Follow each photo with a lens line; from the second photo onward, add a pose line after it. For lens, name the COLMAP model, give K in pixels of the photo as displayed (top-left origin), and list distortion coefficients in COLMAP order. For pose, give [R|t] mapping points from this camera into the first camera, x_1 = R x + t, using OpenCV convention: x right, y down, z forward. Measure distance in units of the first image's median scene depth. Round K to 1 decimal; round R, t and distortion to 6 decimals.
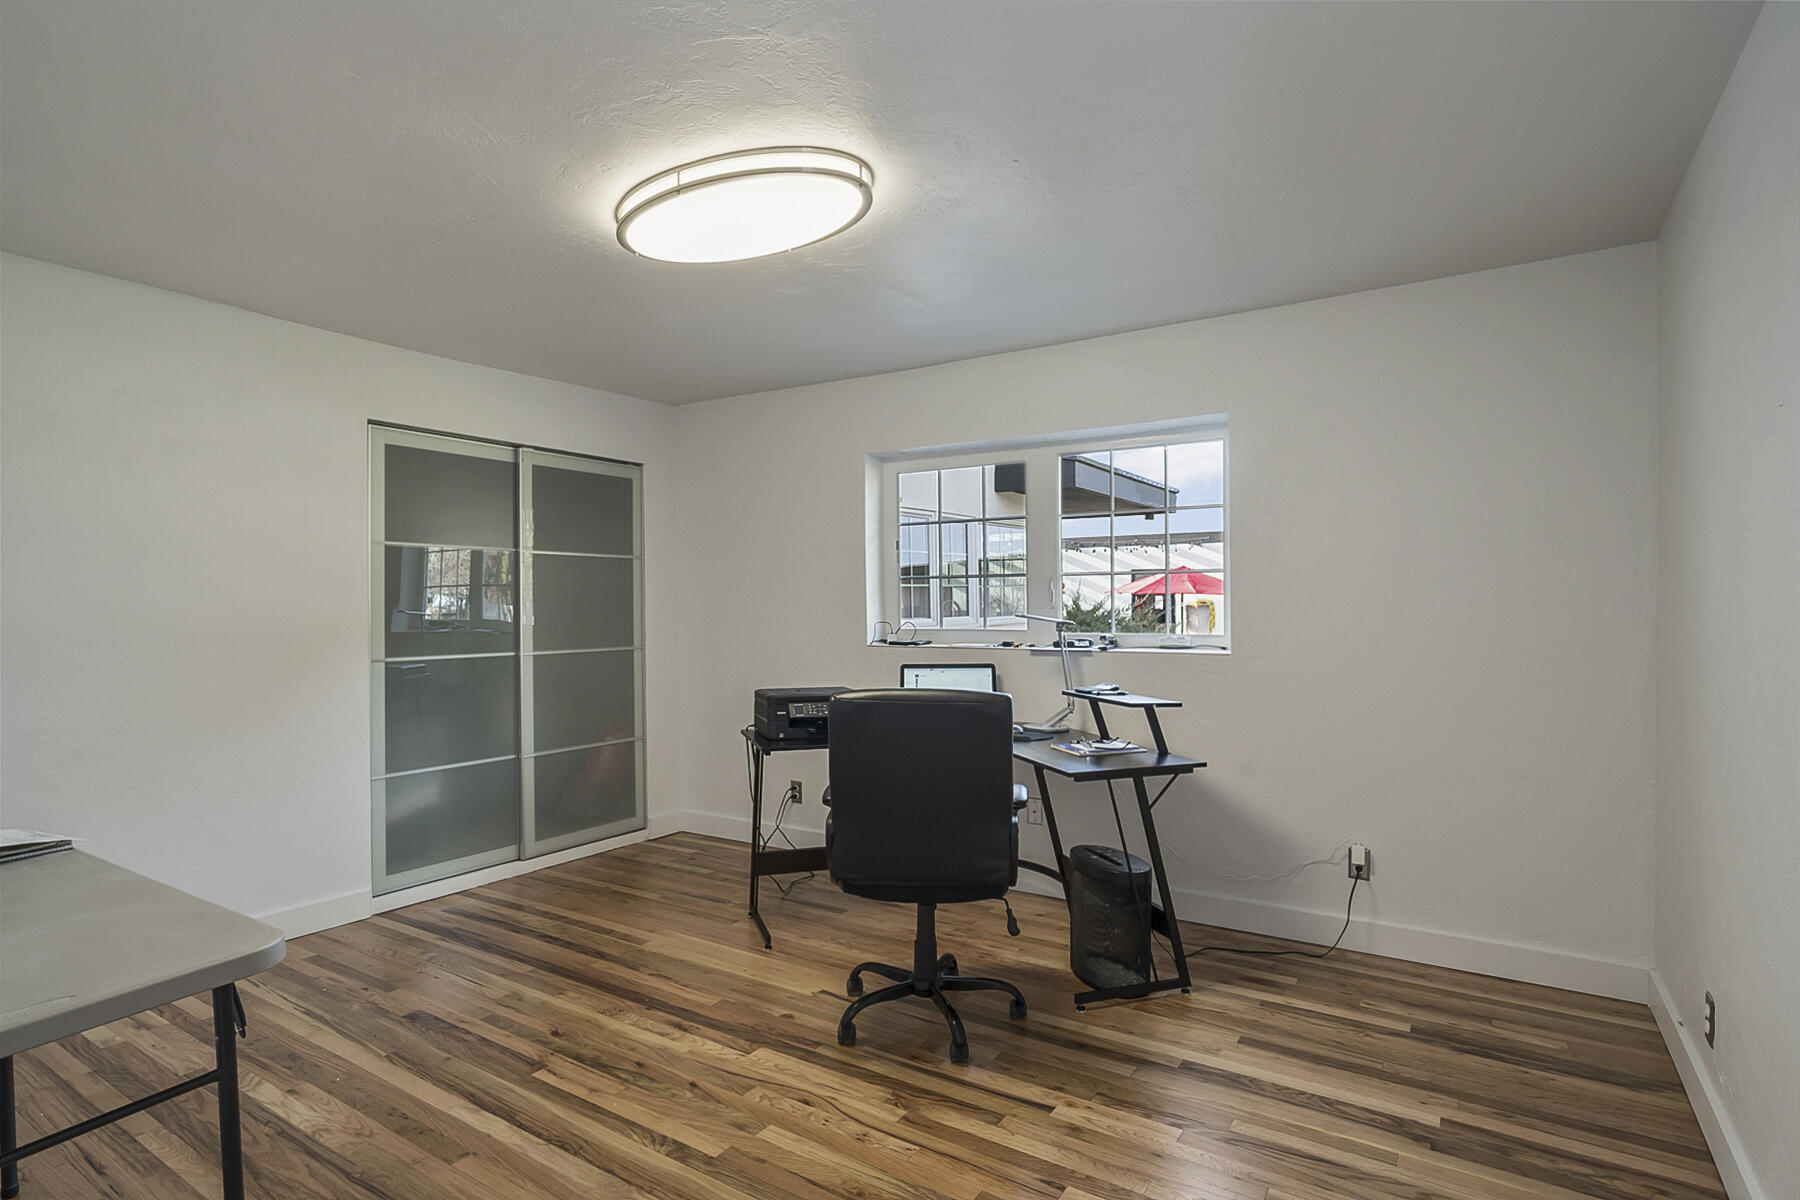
lens RADIAL K [[914.2, 0, 905.6], [0, 914.2, 602.5], [0, 0, 1]] dist [-0.016985, 0.009763]
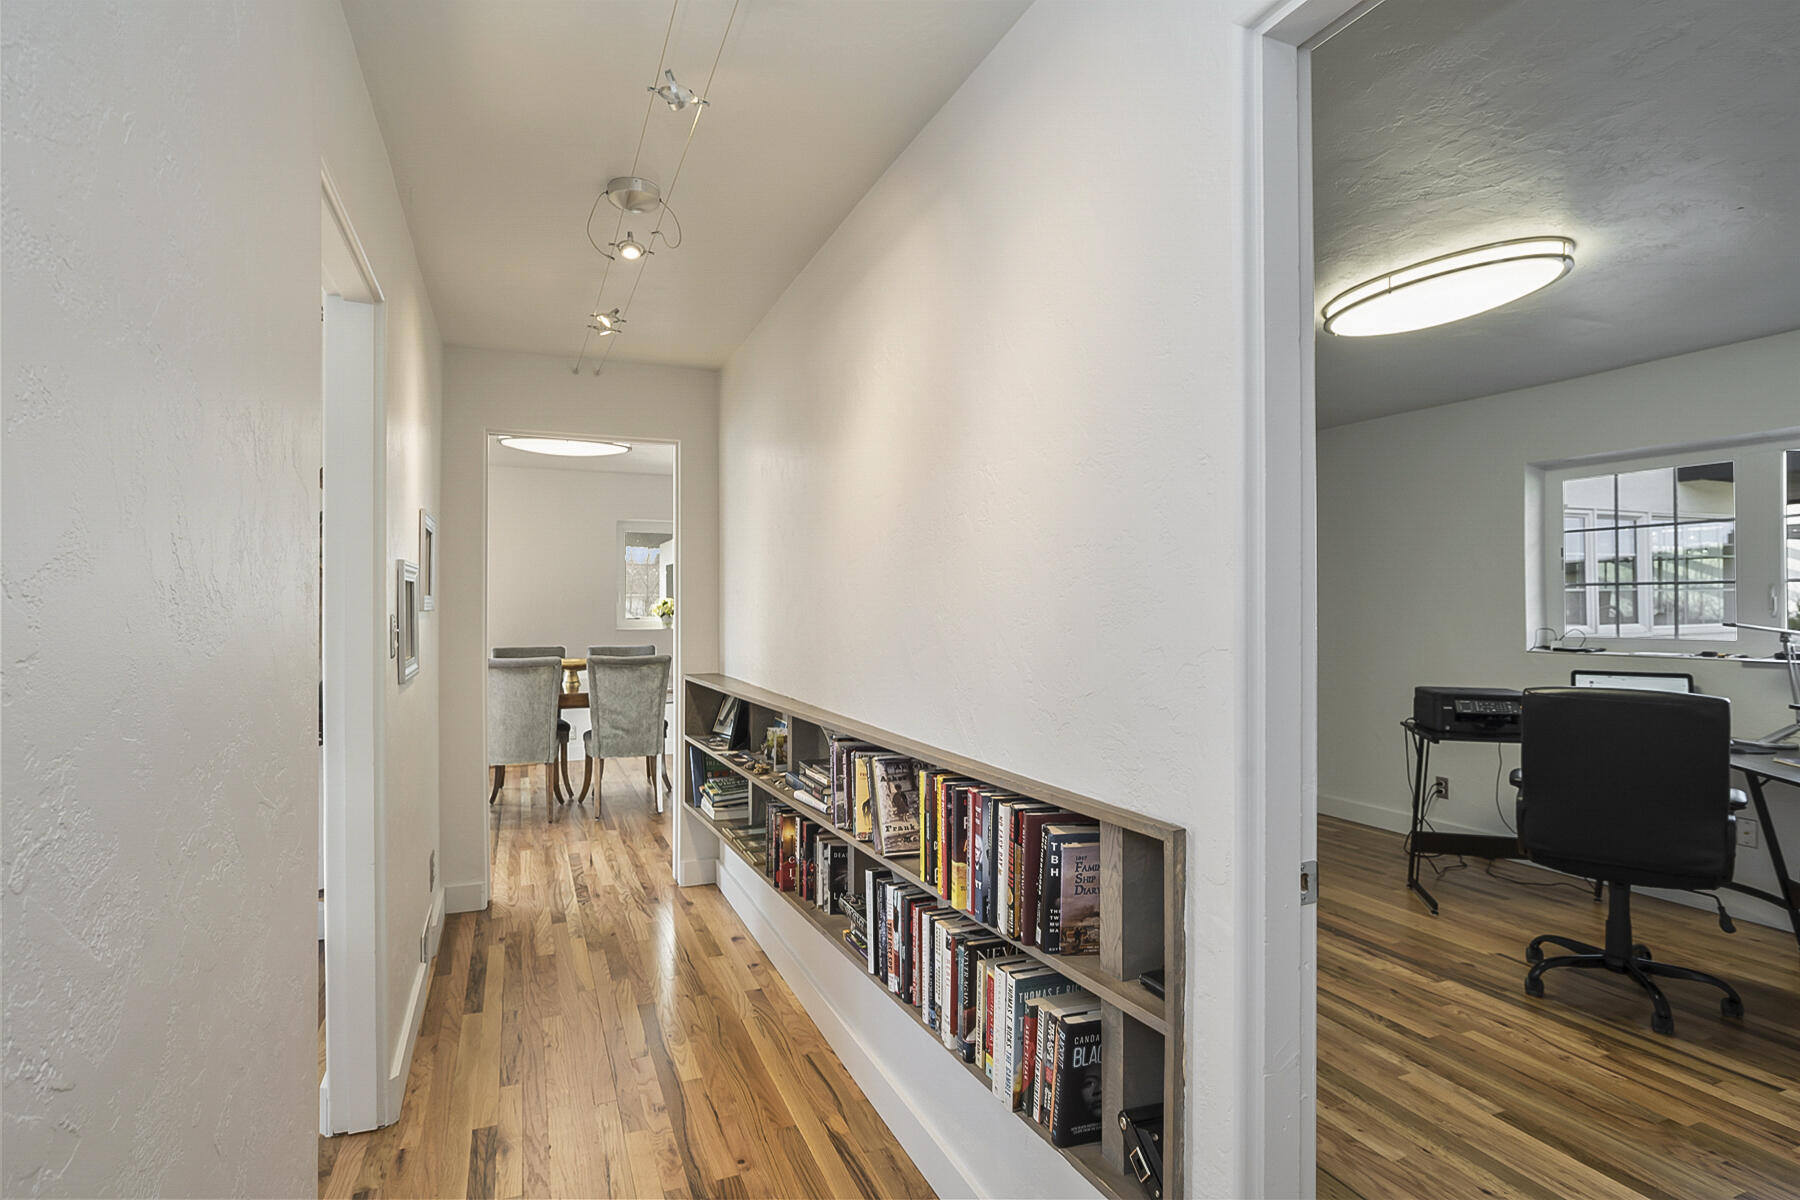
lens RADIAL K [[914.2, 0, 905.6], [0, 914.2, 602.5], [0, 0, 1]] dist [-0.016985, 0.009763]
pose [[0.829588, 0.004341, -0.558360, -0.078239], [-0.005143, 0.999987, 0.000133, -0.006138], [0.558353, 0.002761, 0.829599, -0.360606]]
